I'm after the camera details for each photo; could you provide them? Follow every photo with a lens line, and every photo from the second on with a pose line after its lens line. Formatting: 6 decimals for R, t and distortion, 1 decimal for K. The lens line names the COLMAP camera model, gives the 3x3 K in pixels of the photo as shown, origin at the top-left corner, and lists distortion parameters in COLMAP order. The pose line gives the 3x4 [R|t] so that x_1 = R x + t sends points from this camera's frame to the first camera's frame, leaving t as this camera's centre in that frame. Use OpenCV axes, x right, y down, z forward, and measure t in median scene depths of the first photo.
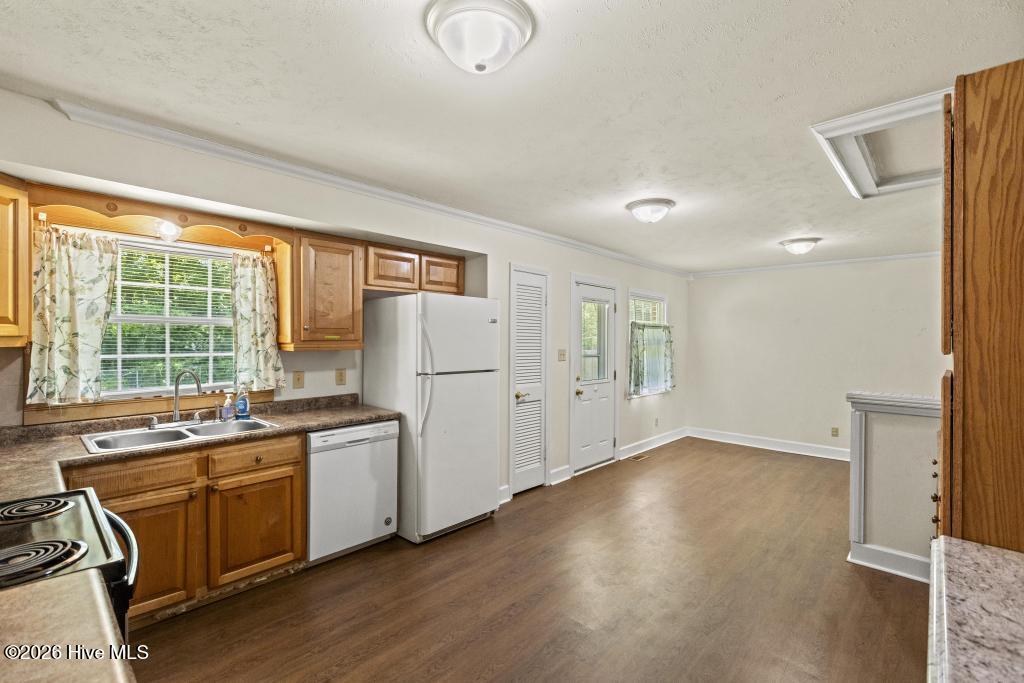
lens RADIAL K [[457.2, 0, 514.3], [0, 457.2, 339.2], [0, 0, 1]] dist [0.005444, -0.002364]
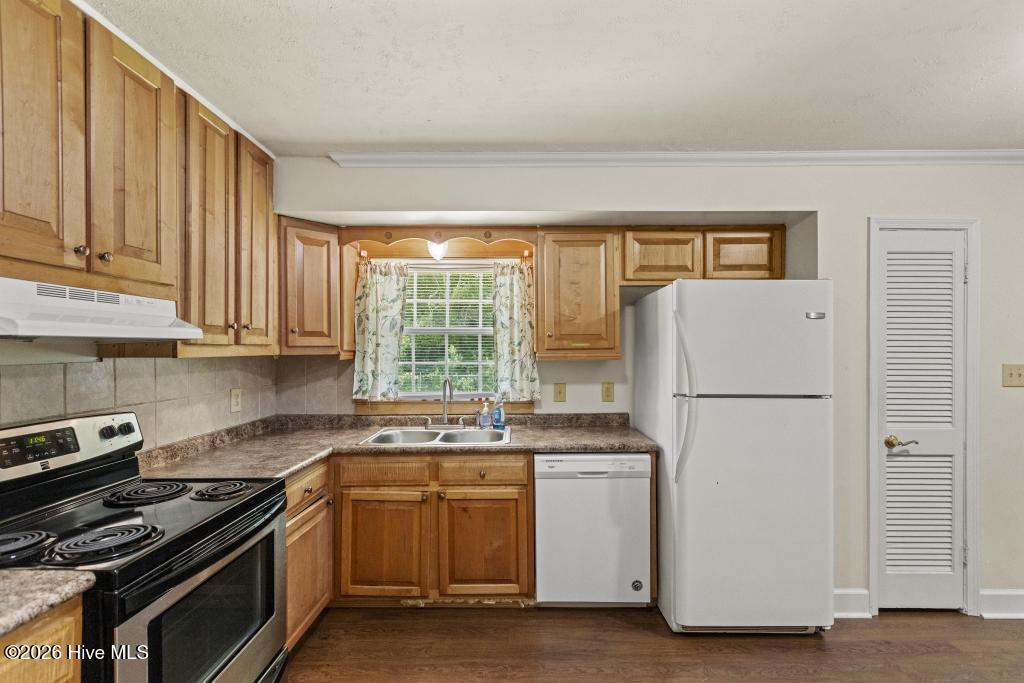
lens RADIAL K [[457.2, 0, 517.1], [0, 457.2, 350.1], [0, 0, 1]] dist [0.005444, -0.002364]
pose [[0.681106, -0.007720, -0.732144, 0.126622], [0.004536, 0.999970, -0.006324, 0.008324], [0.732171, 0.000986, 0.681121, 0.282549]]
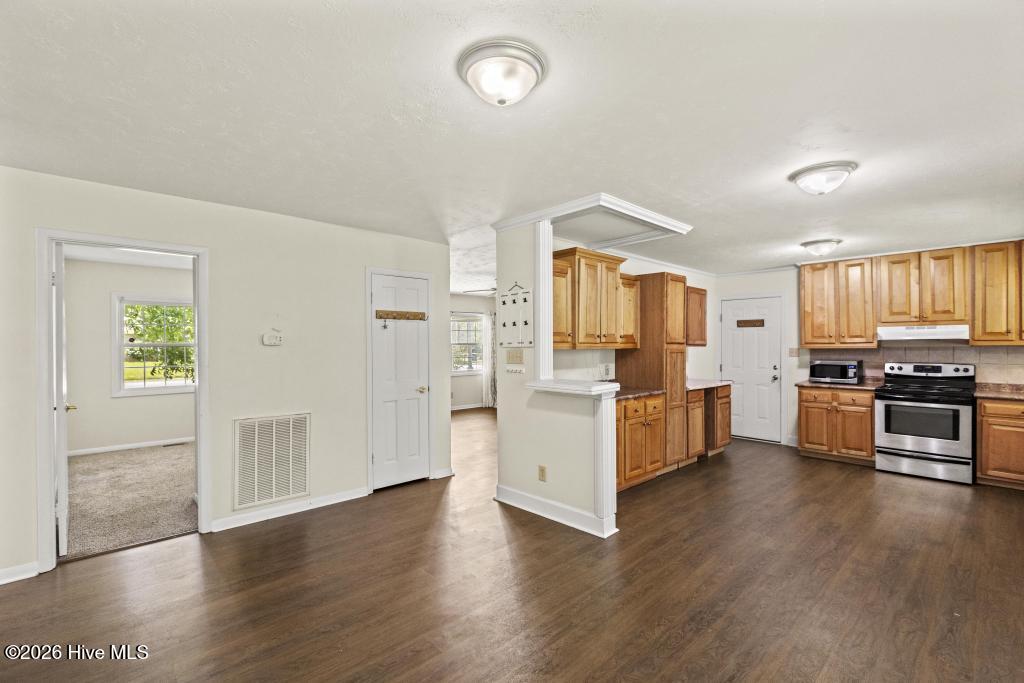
lens RADIAL K [[457.2, 0, 516.9], [0, 457.2, 343.9], [0, 0, 1]] dist [0.005444, -0.002364]
pose [[-0.997691, -0.007209, 0.067534, 0.724624], [-0.007238, 0.999974, -0.000174, 0.017186], [-0.067531, -0.000662, -0.997717, 1.720381]]
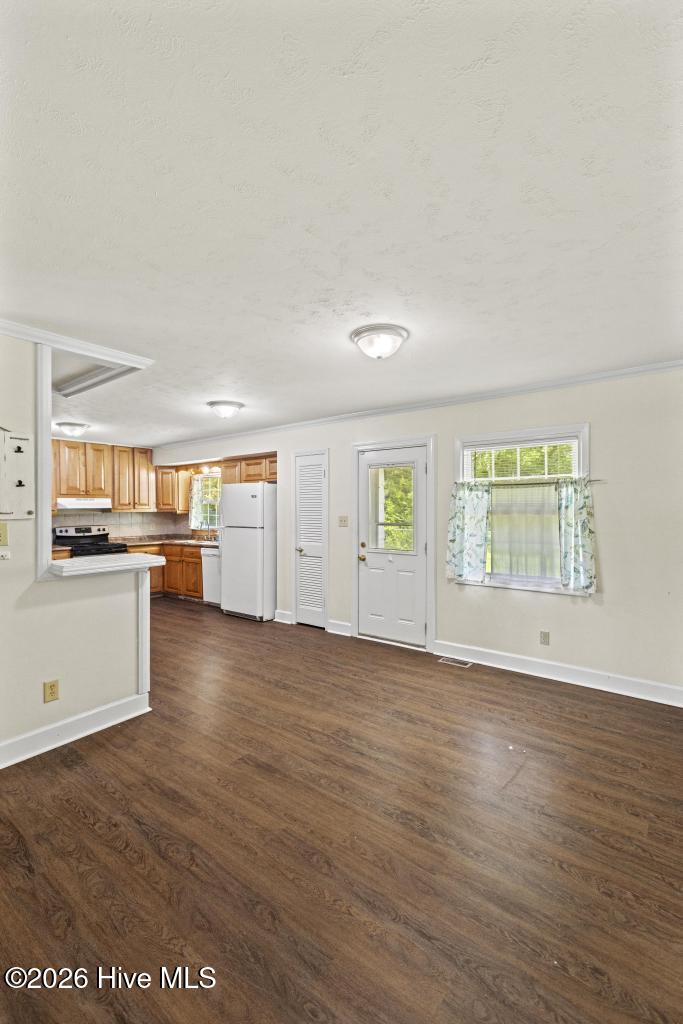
lens RADIAL K [[457.2, 0, 334.0], [0, 457.2, 508.7], [0, 0, 1]] dist [0.005444, -0.002364]
pose [[0.083700, -0.007540, -0.996462, 1.508985], [0.006635, 0.999953, -0.007009, 0.015500], [0.996469, -0.006025, 0.083746, 1.108372]]
